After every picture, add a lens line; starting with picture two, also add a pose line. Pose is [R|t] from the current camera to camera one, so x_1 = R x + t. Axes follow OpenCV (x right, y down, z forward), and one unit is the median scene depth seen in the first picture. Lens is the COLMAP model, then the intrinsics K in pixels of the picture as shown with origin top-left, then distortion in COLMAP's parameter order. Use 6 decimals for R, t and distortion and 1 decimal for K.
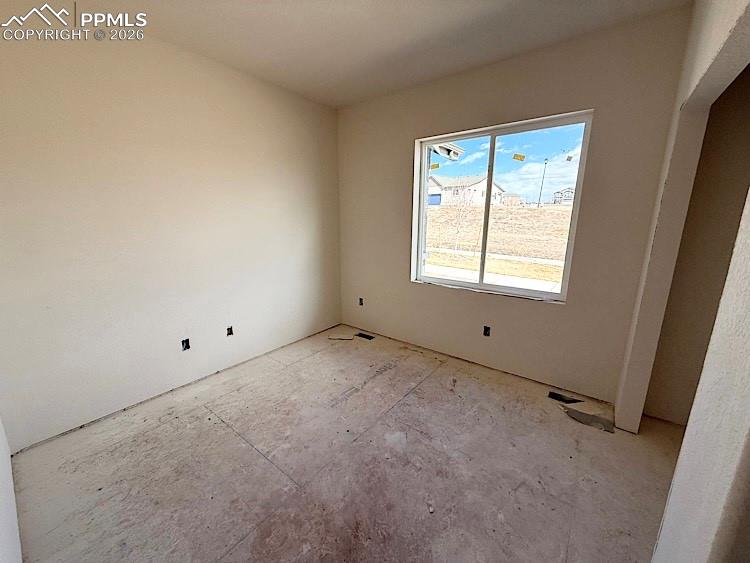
lens RADIAL K [[297.2, 0, 372.6], [0, 297.2, 281.2], [0, 0, 1]] dist [-0.001210, 0.000091]
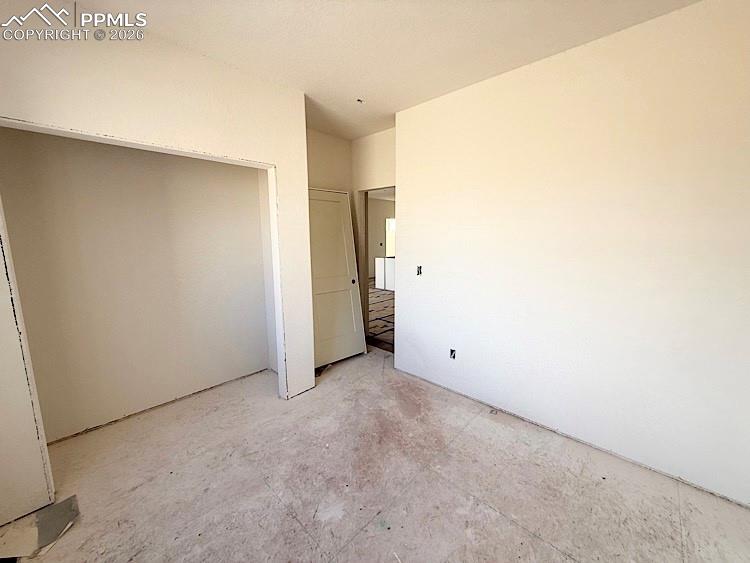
lens RADIAL K [[297.2, 0, 372.6], [0, 297.2, 281.2], [0, 0, 1]] dist [-0.001210, 0.000091]
pose [[-0.994767, -0.015837, 0.100933, -0.131752], [0.021822, 0.932181, 0.361335, -0.420631], [-0.099810, 0.361647, -0.926957, 1.798140]]
